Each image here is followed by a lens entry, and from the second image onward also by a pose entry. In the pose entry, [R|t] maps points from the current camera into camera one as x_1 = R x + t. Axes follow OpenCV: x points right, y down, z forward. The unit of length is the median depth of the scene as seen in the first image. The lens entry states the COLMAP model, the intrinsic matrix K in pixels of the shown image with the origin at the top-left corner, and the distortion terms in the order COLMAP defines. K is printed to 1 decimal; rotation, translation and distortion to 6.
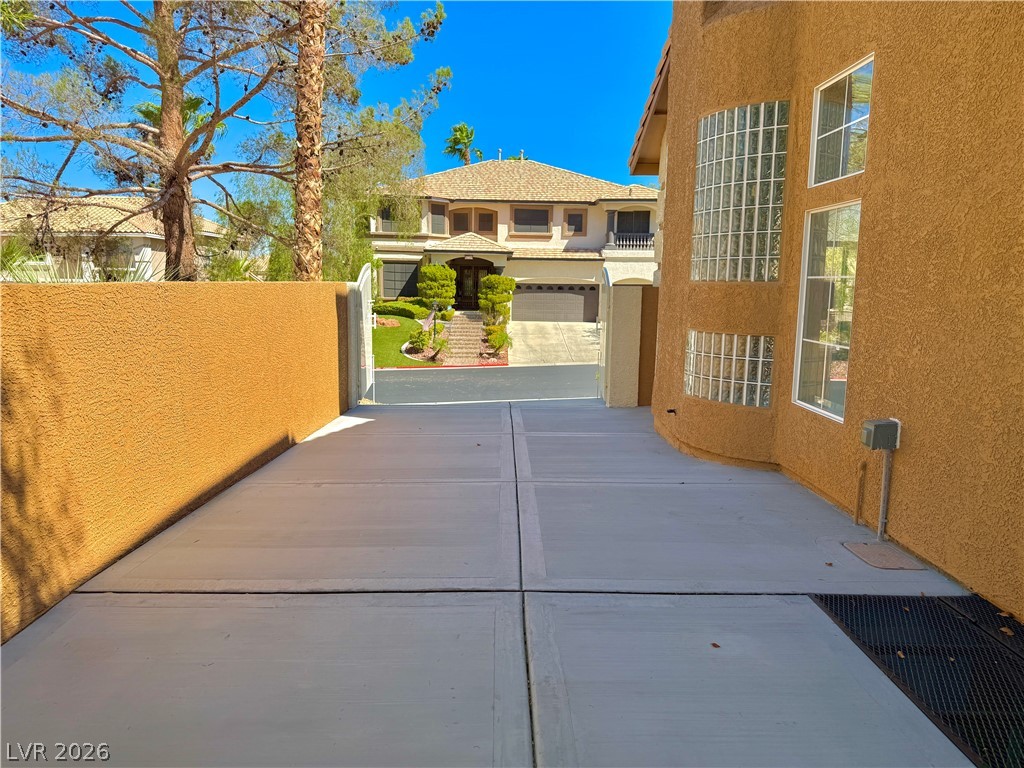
lens RADIAL K [[718.6, 0, 522.9], [0, 718.6, 382.0], [0, 0, 1]] dist [0.078536, -0.105014]
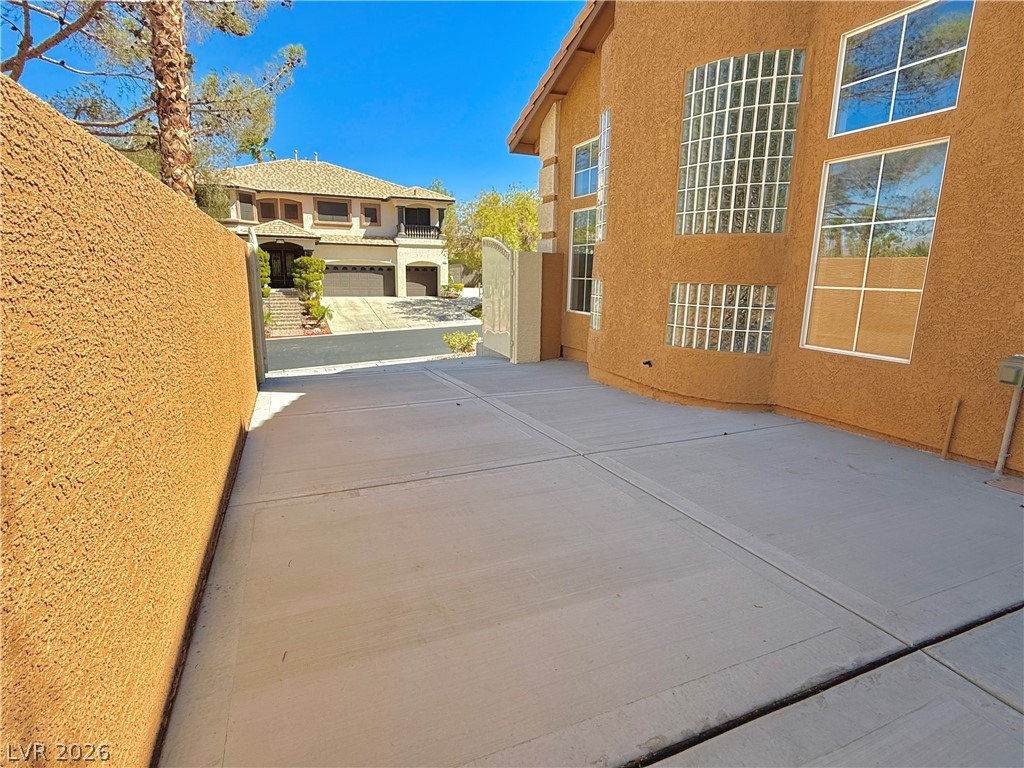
lens RADIAL K [[525.4, 0, 513.2], [0, 525.4, 381.4], [0, 0, 1]] dist [0.003820, 0.000332]
pose [[0.929556, -0.077272, 0.360493, -0.058343], [0.050731, 0.995297, 0.082529, -0.001372], [-0.365174, -0.058427, 0.929104, 0.082172]]
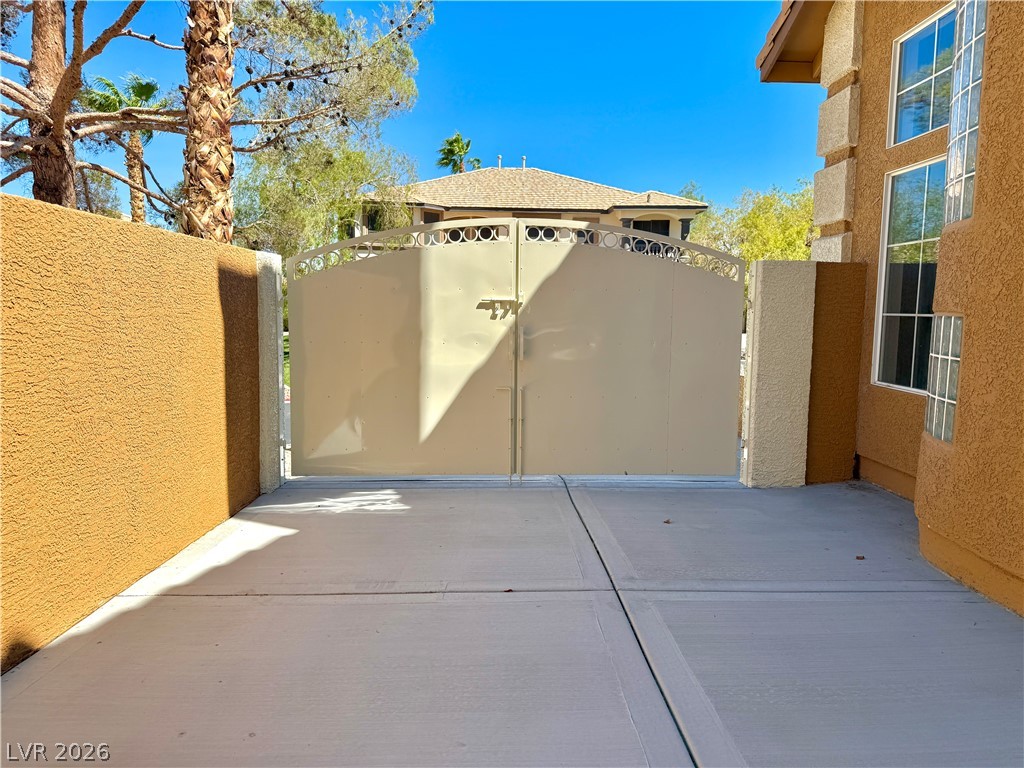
lens RADIAL K [[718.6, 0, 517.7], [0, 718.6, 377.4], [0, 0, 1]] dist [0.078536, -0.105014]
pose [[0.999993, -0.002251, 0.003015, -0.018225], [0.002373, 0.999149, -0.041169, -0.008069], [-0.002920, 0.041176, 0.999148, 0.149923]]
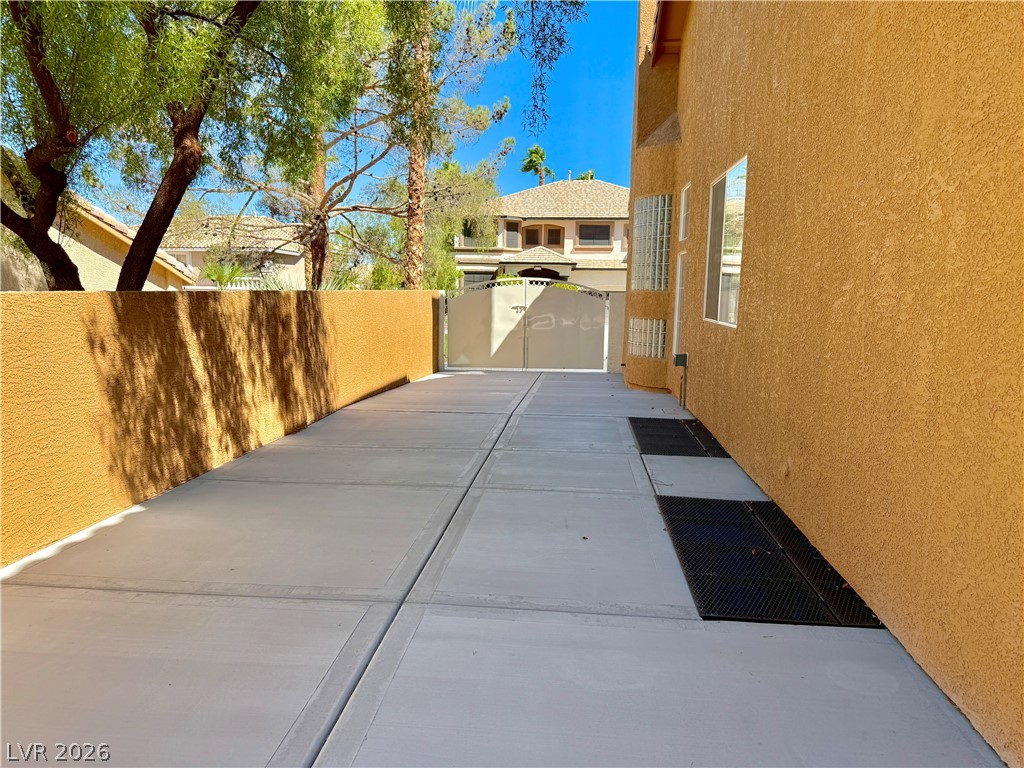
lens RADIAL K [[718.6, 0, 507.1], [0, 718.6, 392.2], [0, 0, 1]] dist [0.078536, -0.105014]
pose [[0.991270, 0.019133, -0.130450, 0.035673], [-0.018670, 0.999814, 0.004765, 0.023254], [0.130517, -0.002288, 0.991443, -0.170171]]
